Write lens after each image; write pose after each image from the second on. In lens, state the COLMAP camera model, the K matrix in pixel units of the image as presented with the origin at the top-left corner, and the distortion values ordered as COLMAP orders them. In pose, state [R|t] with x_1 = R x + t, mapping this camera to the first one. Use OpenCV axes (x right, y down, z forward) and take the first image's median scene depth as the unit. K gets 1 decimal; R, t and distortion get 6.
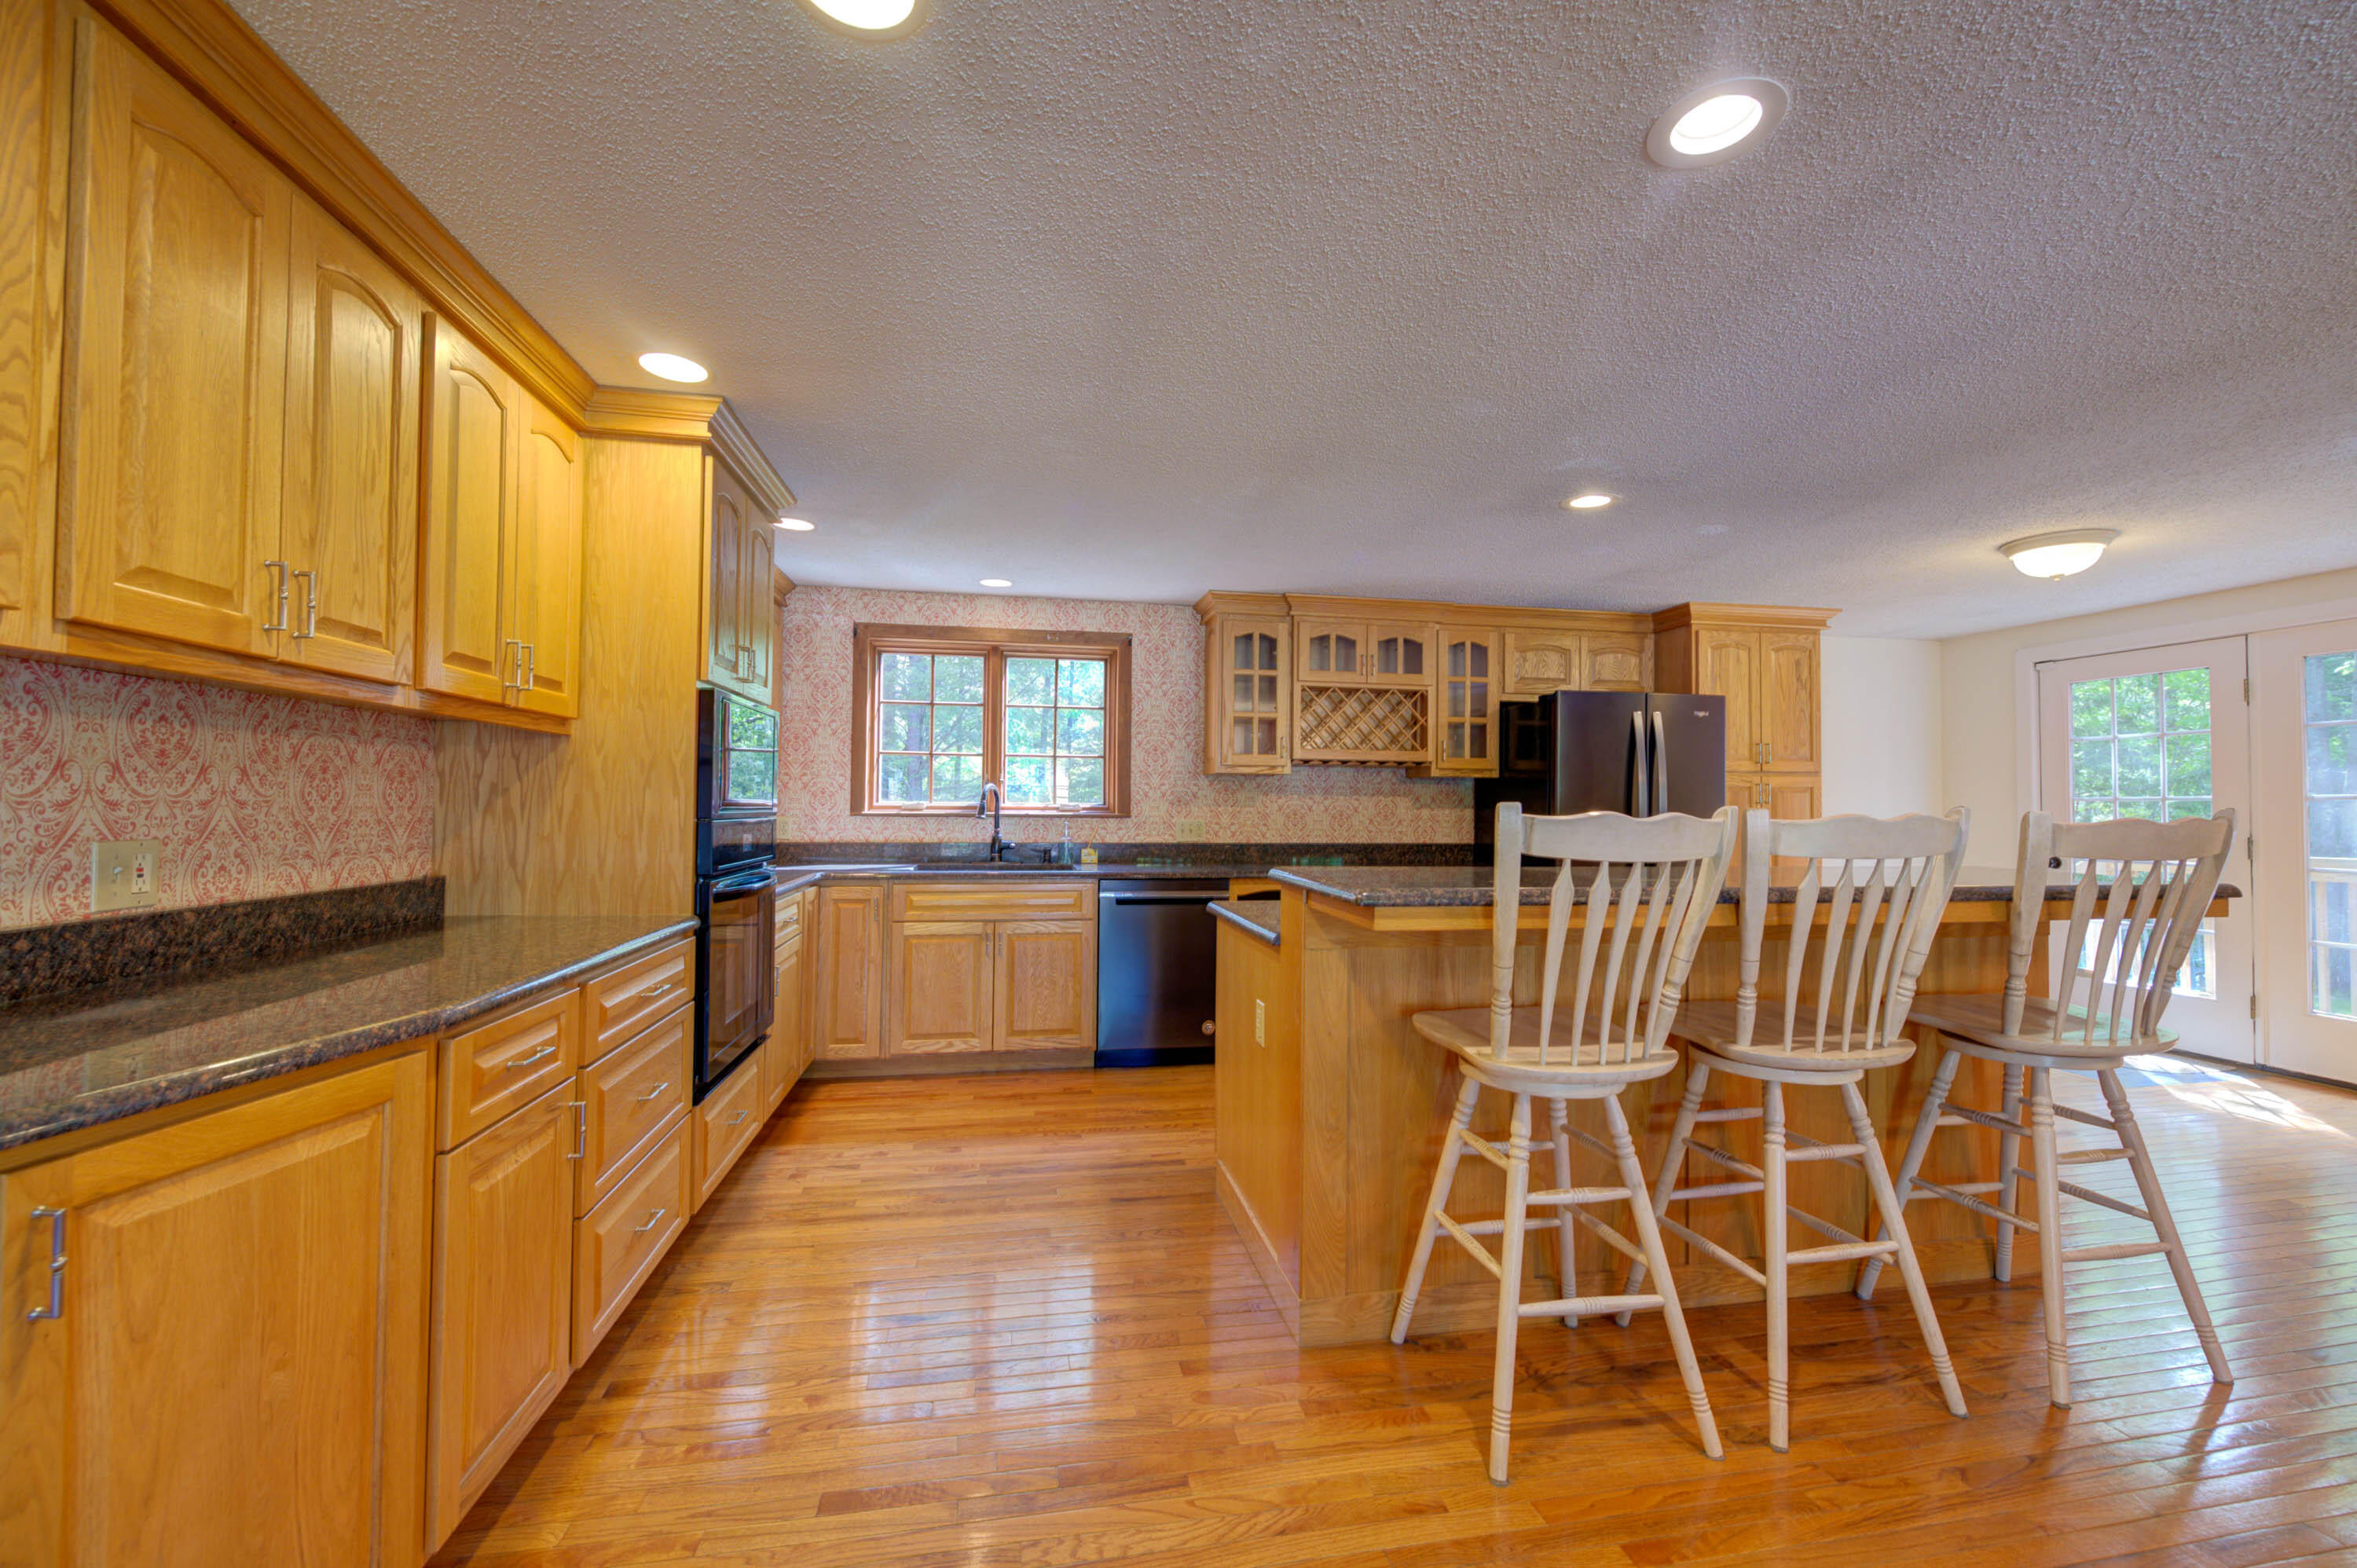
lens RADIAL K [[932.4, 0, 1178.1], [0, 932.4, 782.0], [0, 0, 1]] dist [0.002025, -0.002793]
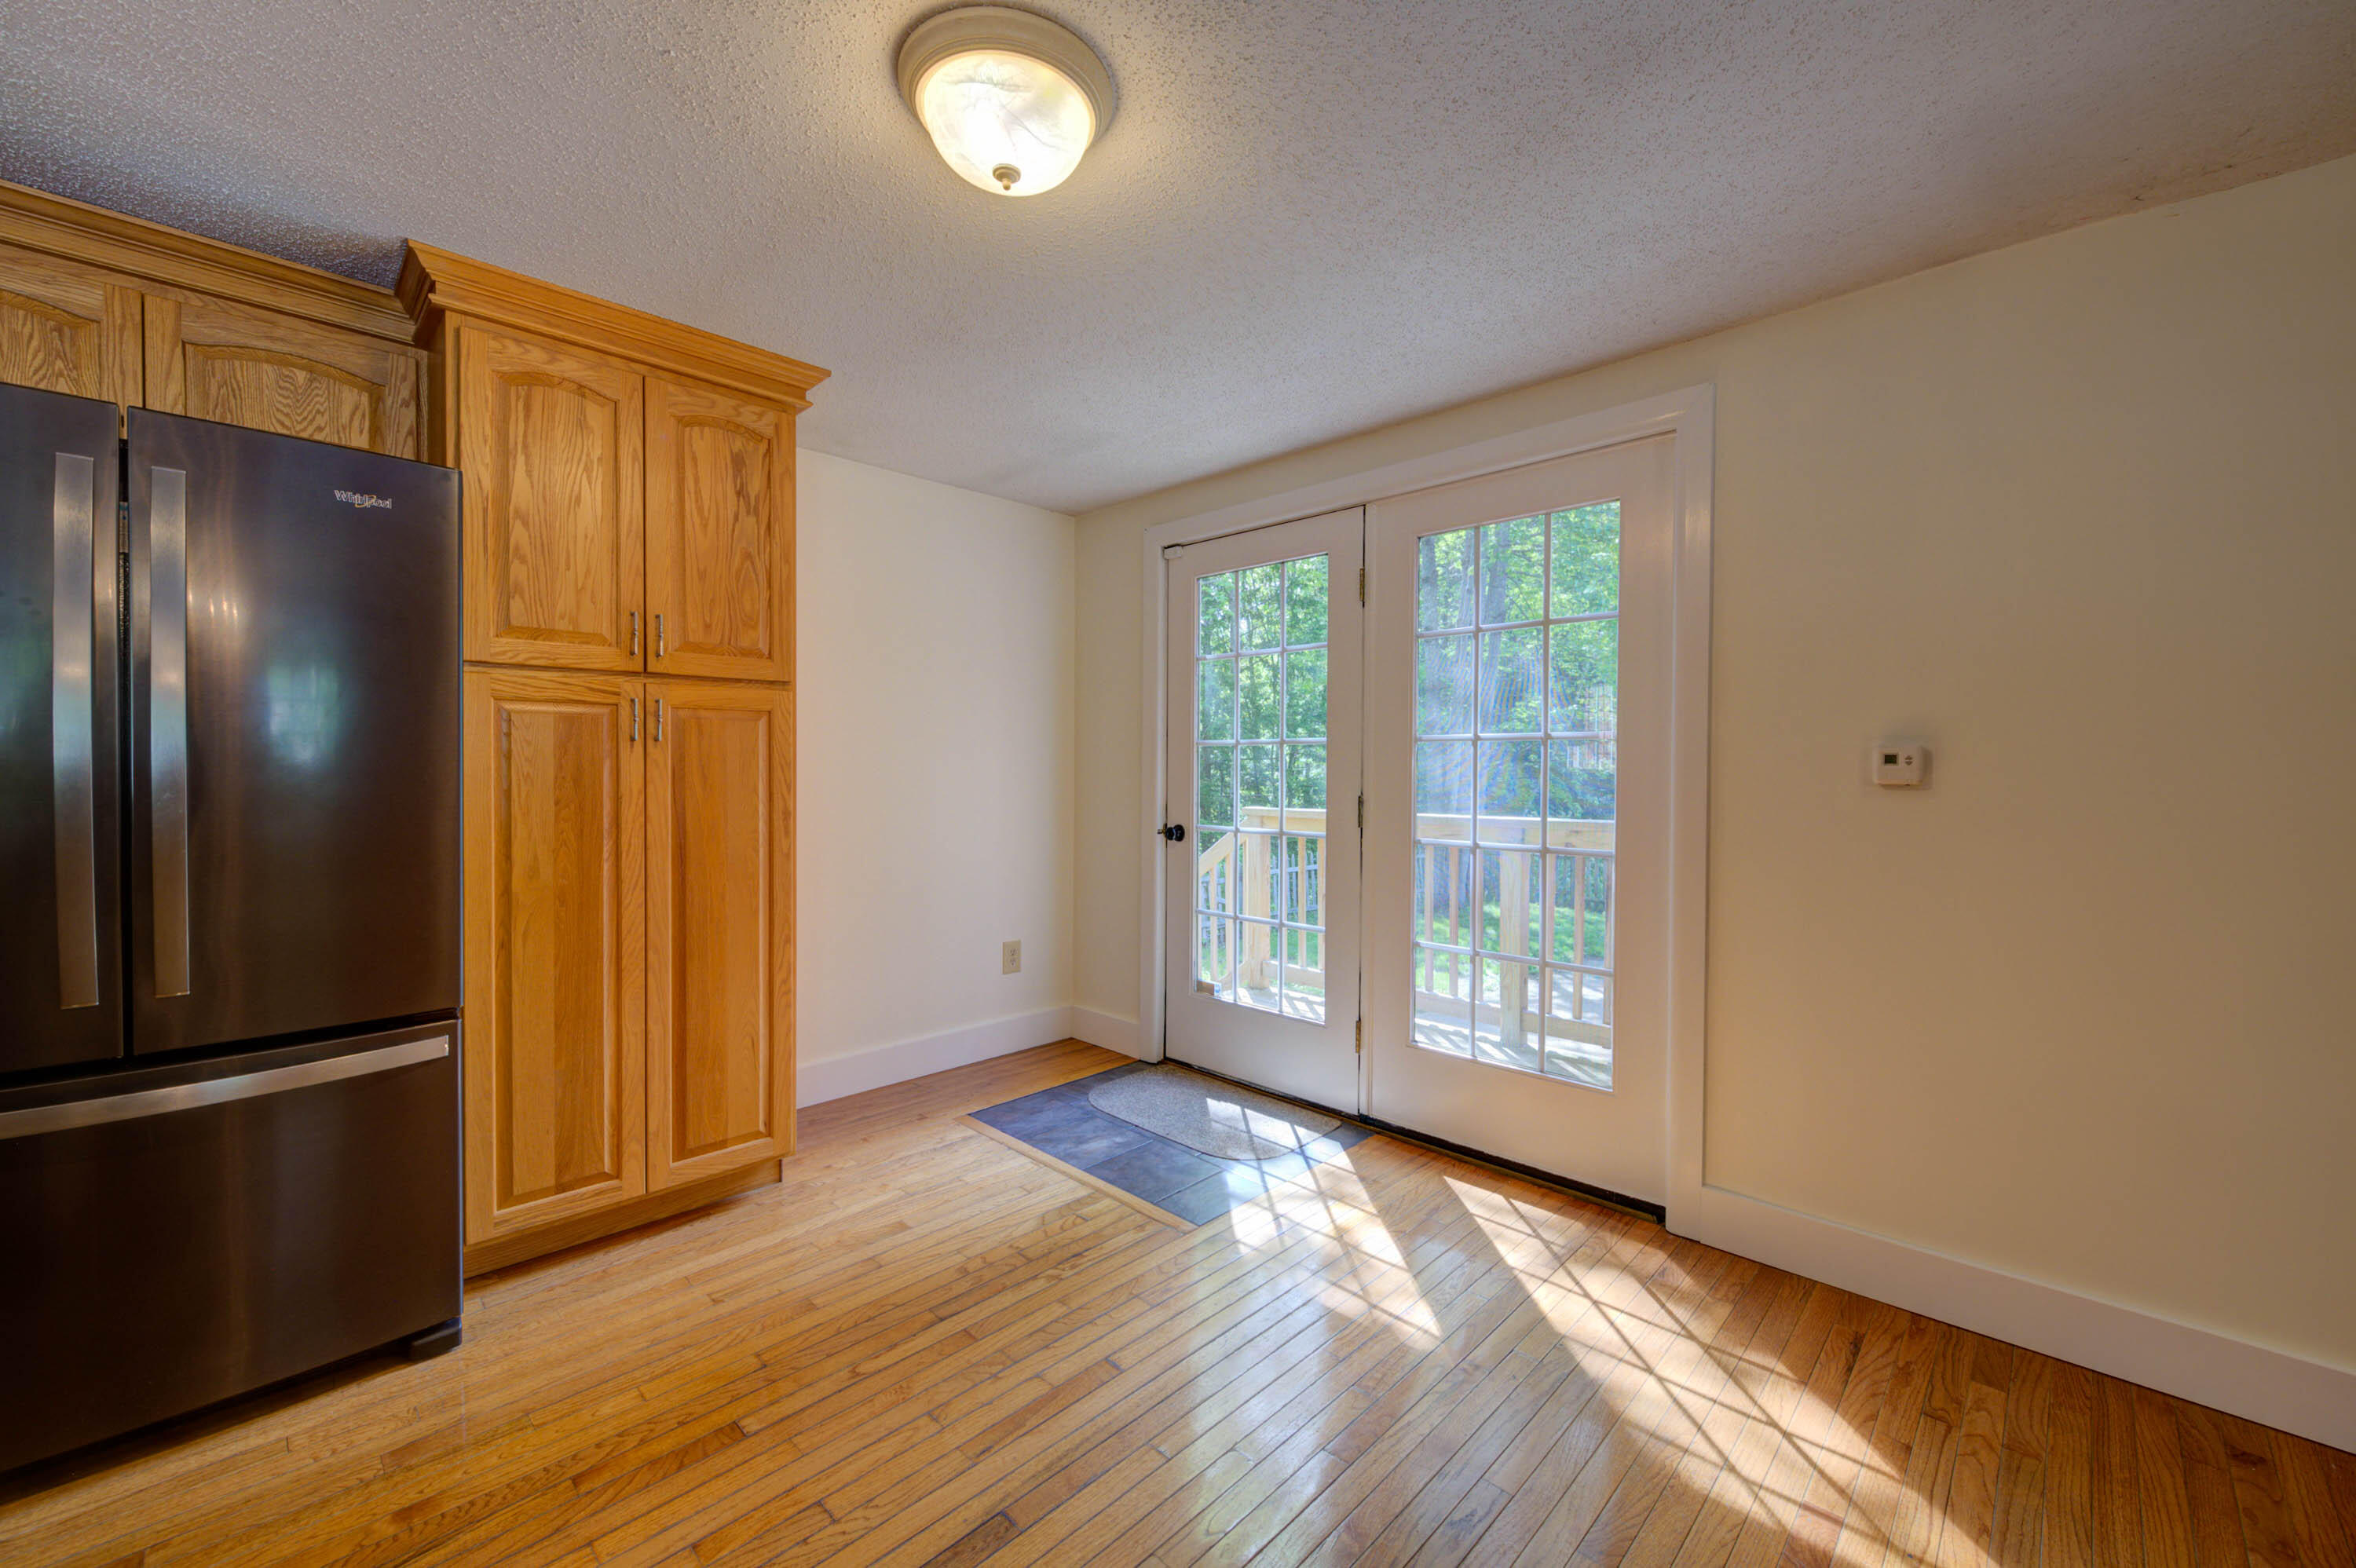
lens RADIAL K [[932.0, 0, 1177.6], [0, 932.0, 782.0], [0, 0, 1]] dist [0.002025, -0.002793]
pose [[0.815216, -0.012449, 0.579023, 0.596176], [-0.013668, 0.999077, 0.040723, 0.021797], [-0.578996, -0.041113, 0.814293, 0.478656]]
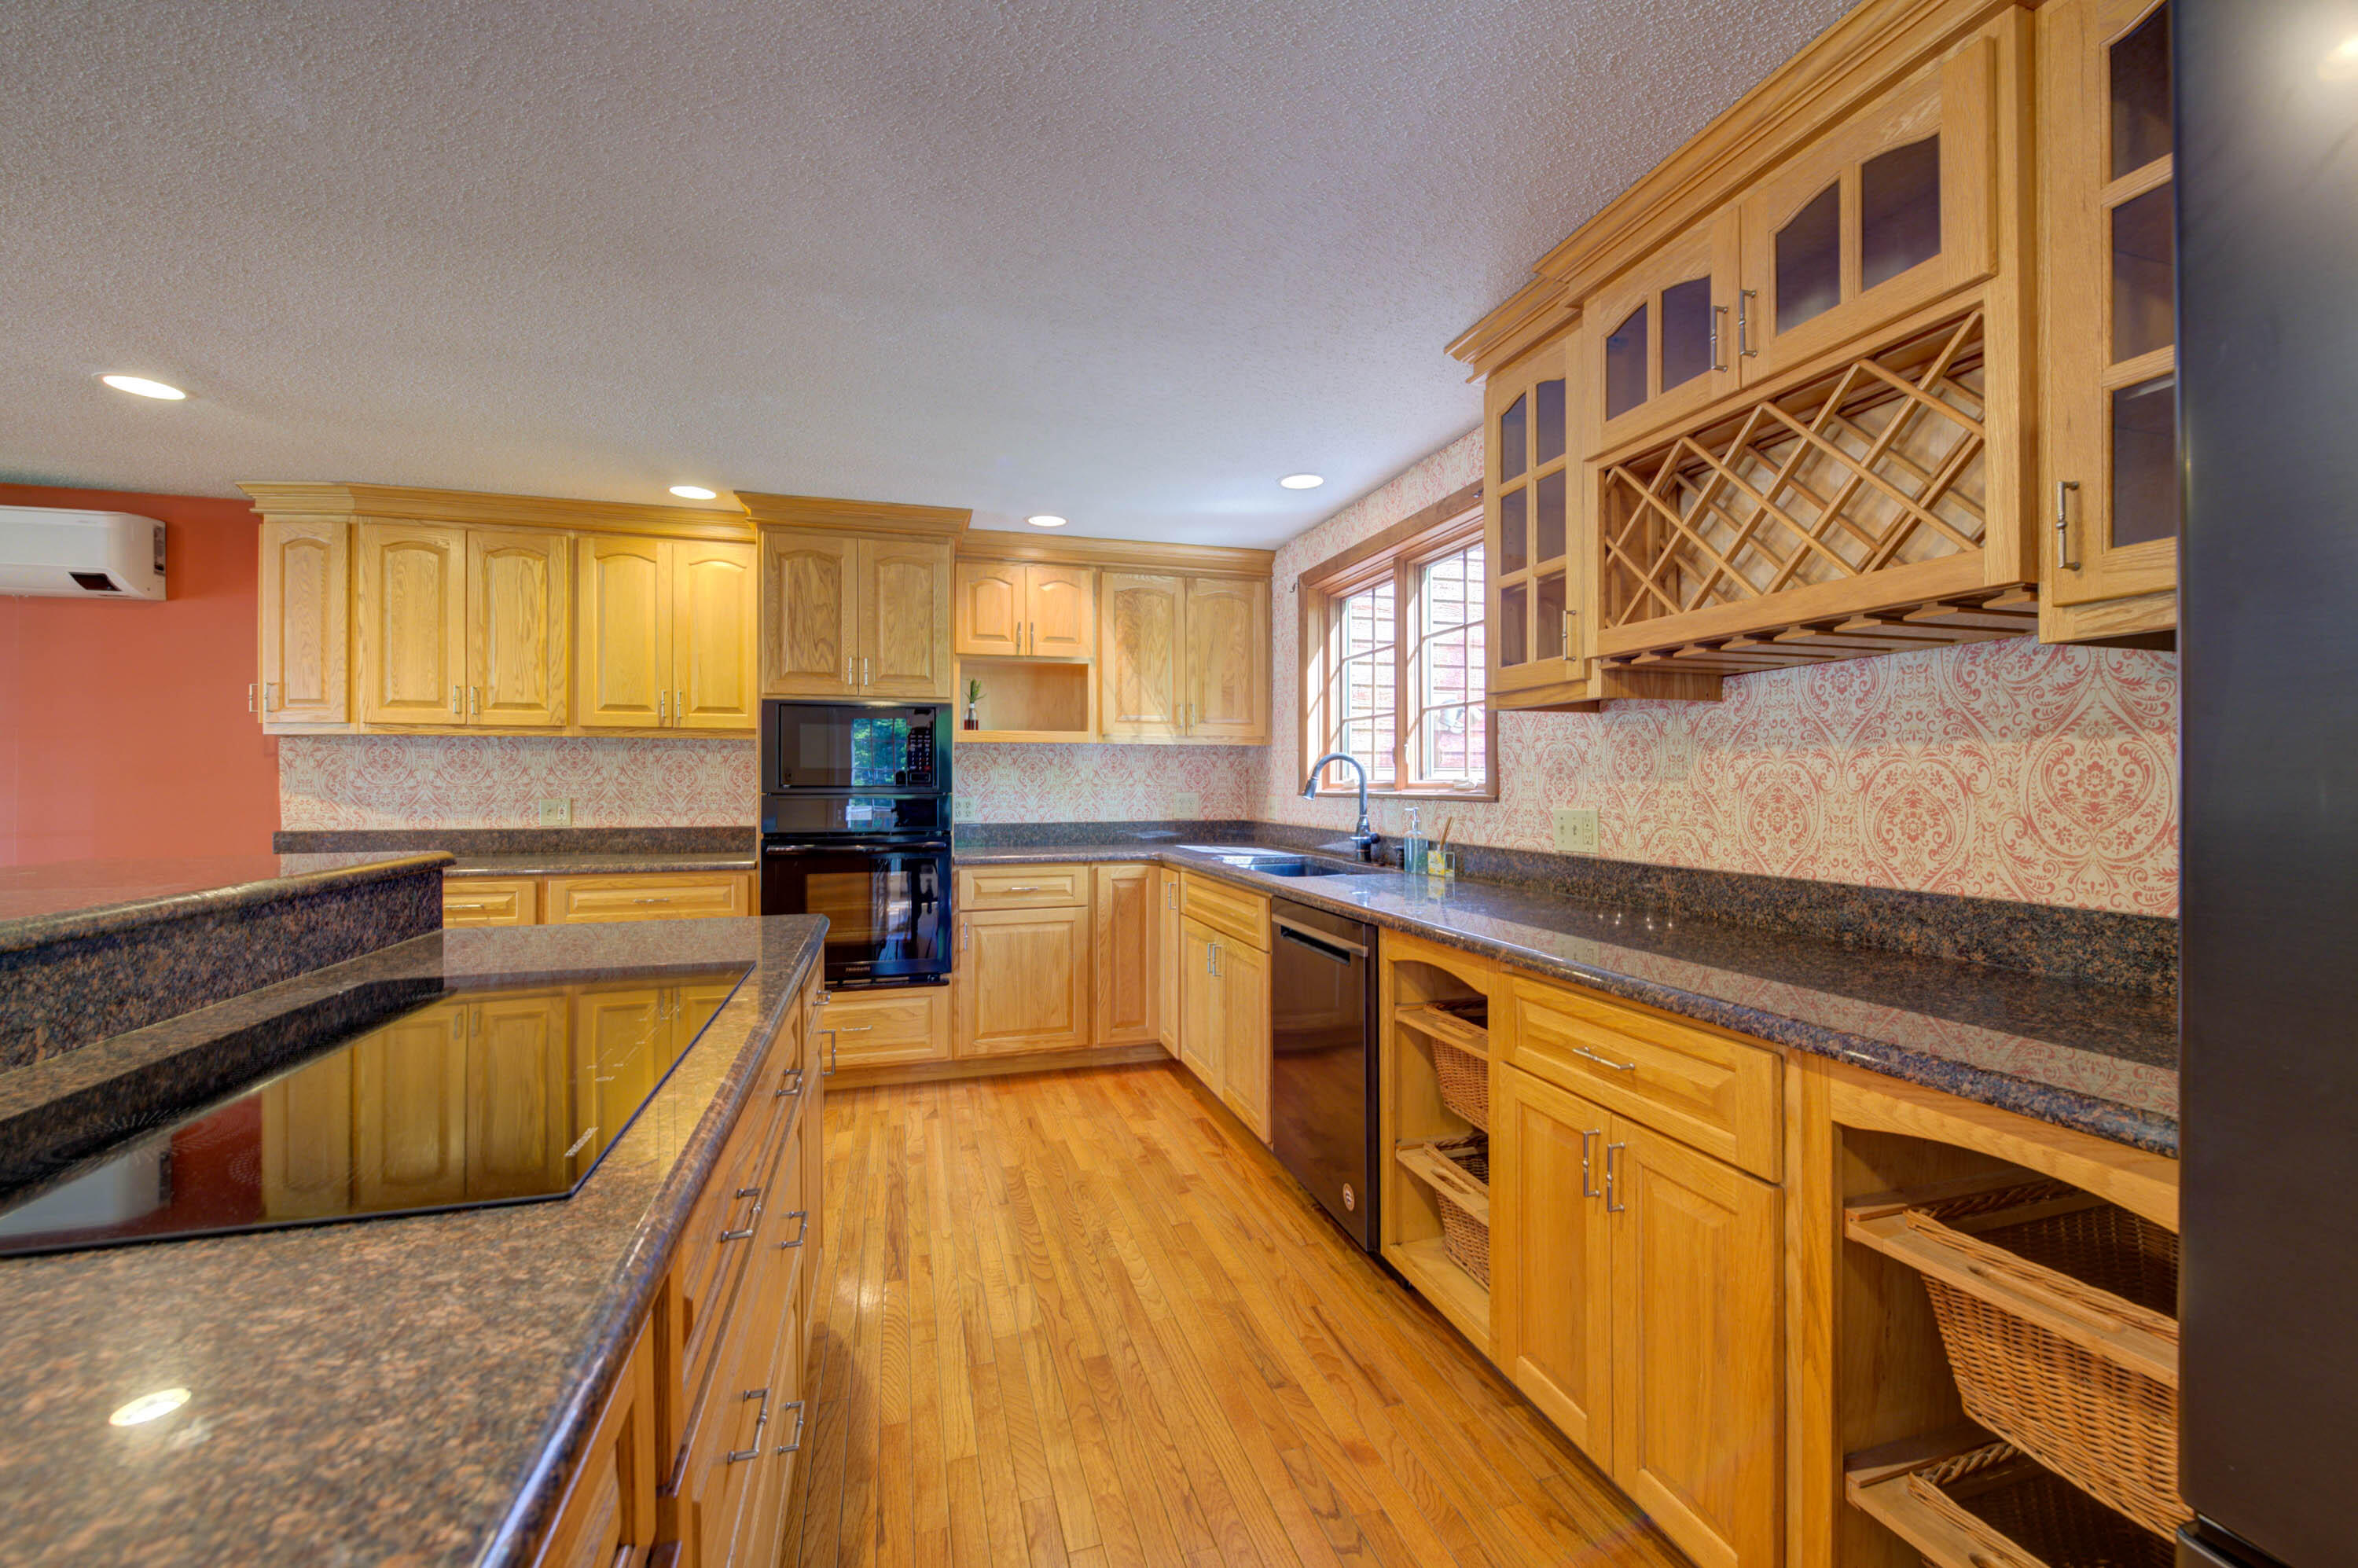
lens RADIAL K [[932.8, 0, 1178.6], [0, 932.8, 782.0], [0, 0, 1]] dist [0.002025, -0.002793]
pose [[0.108254, -0.009712, -0.994076, 0.508827], [0.026561, 0.999624, -0.006874, 0.026363], [0.993768, -0.025659, 0.108471, 0.789036]]
